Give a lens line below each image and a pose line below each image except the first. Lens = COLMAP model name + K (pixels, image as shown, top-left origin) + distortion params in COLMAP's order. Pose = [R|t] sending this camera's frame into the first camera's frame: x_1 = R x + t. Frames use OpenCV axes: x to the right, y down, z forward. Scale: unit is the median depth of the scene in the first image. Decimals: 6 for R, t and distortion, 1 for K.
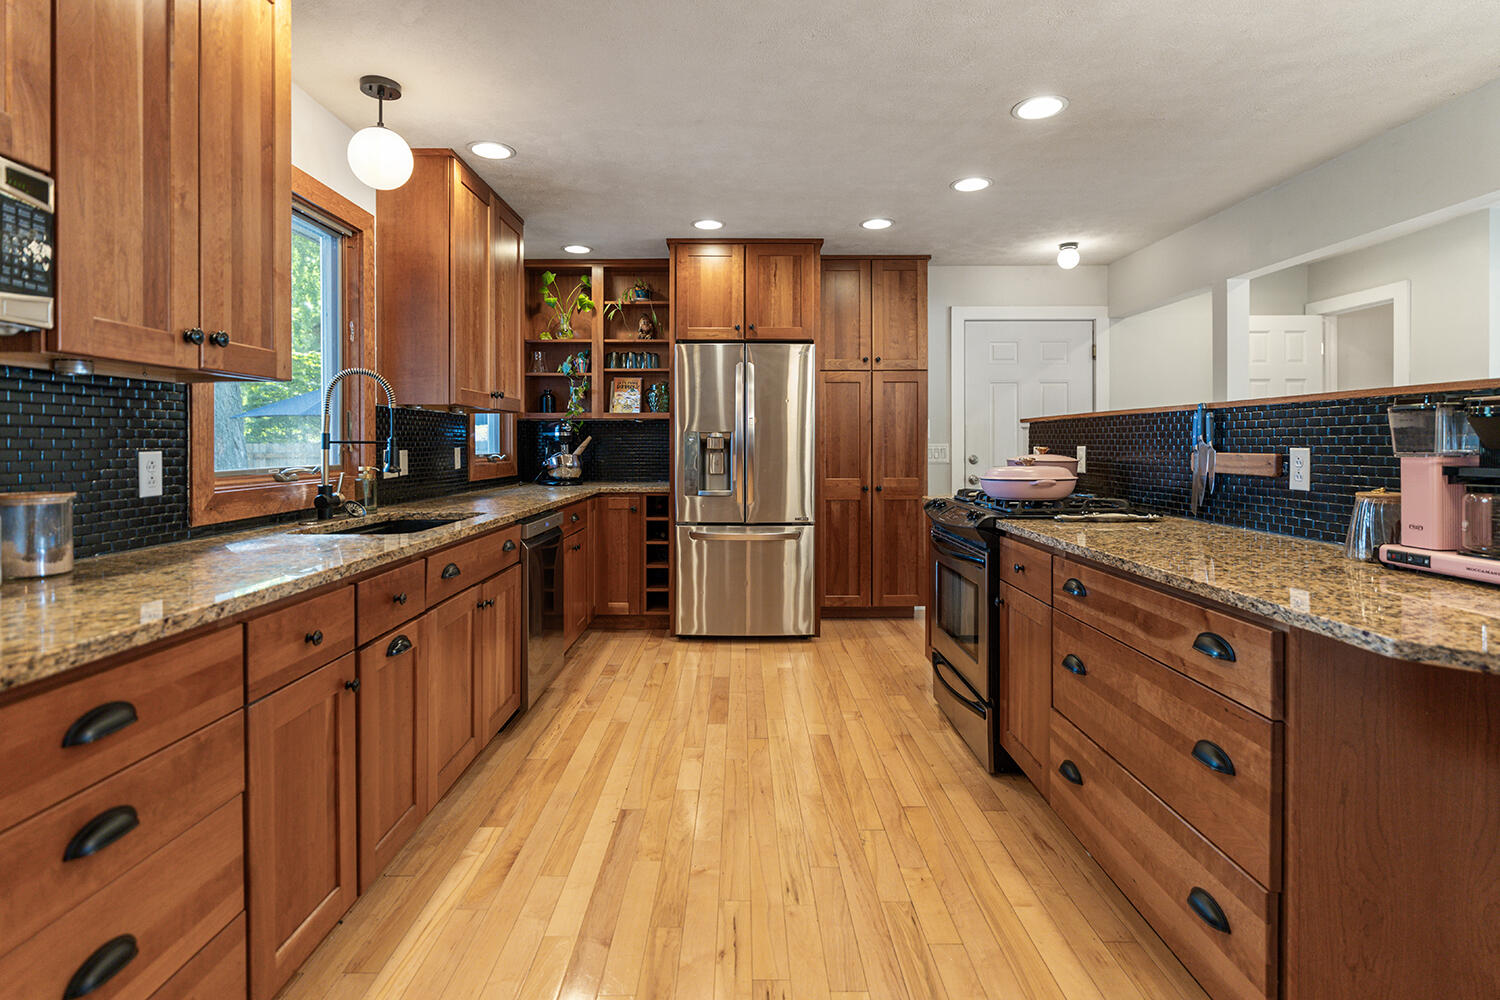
lens RADIAL K [[745.8, 0, 764.0], [0, 745.8, 444.5], [0, 0, 1]] dist [-0.000828, -0.000889]
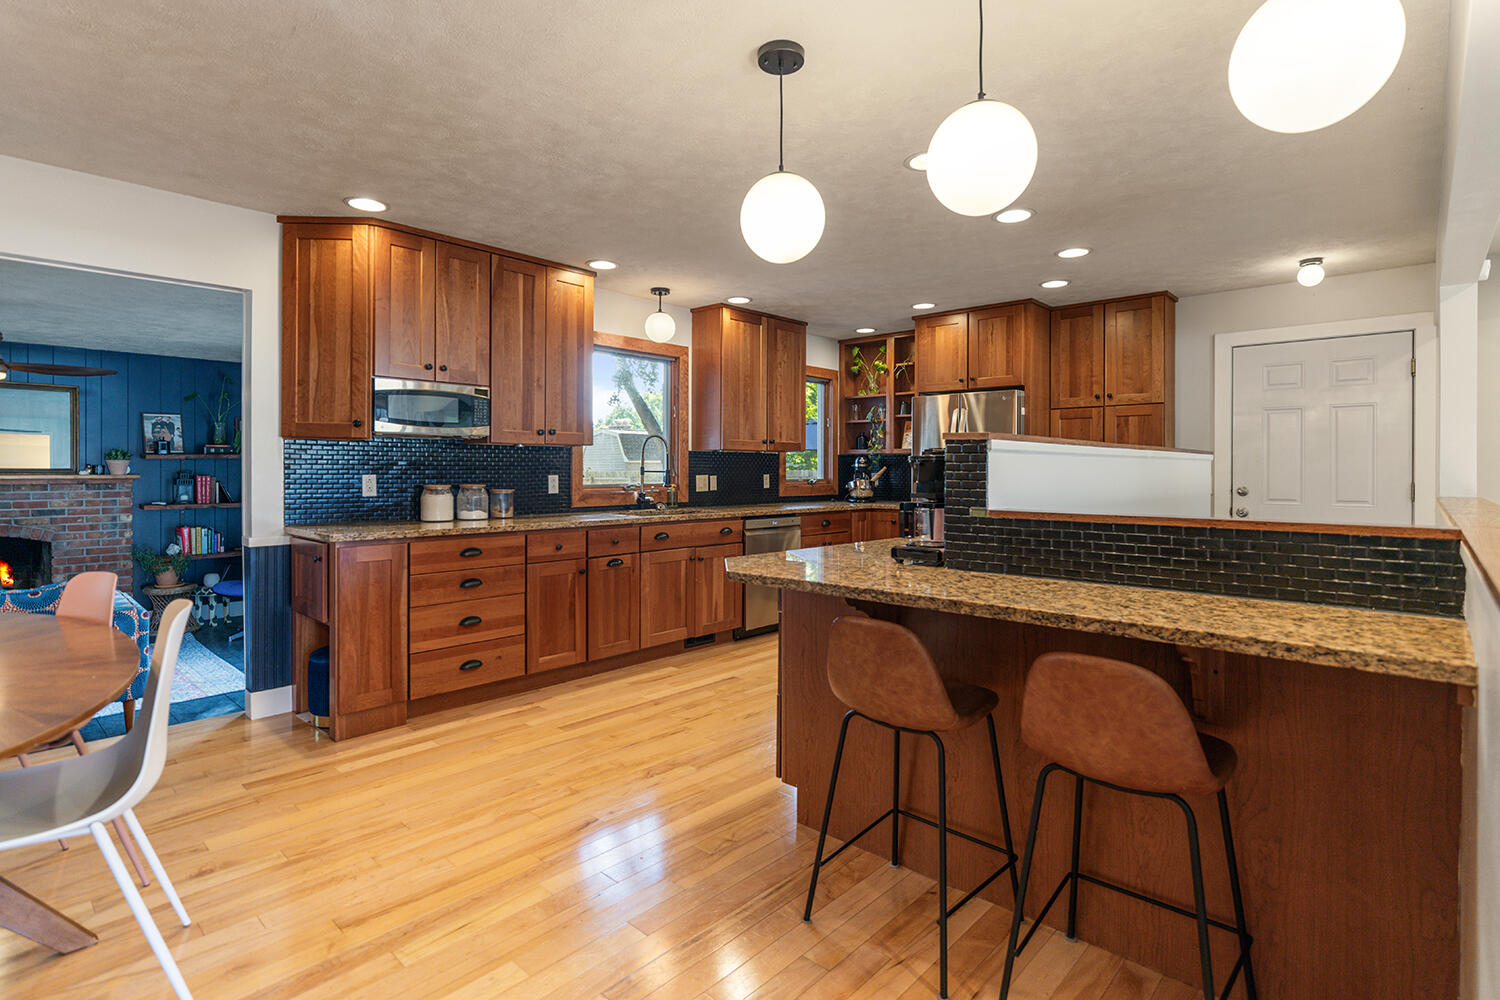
lens RADIAL K [[745.8, 0, 748.1], [0, 745.8, 463.2], [0, 0, 1]] dist [-0.000828, -0.000889]
pose [[0.734941, -0.001605, -0.678129, 0.568567], [-0.005432, 0.999951, -0.008254, -0.005685], [0.678109, 0.009750, 0.734897, -0.163054]]
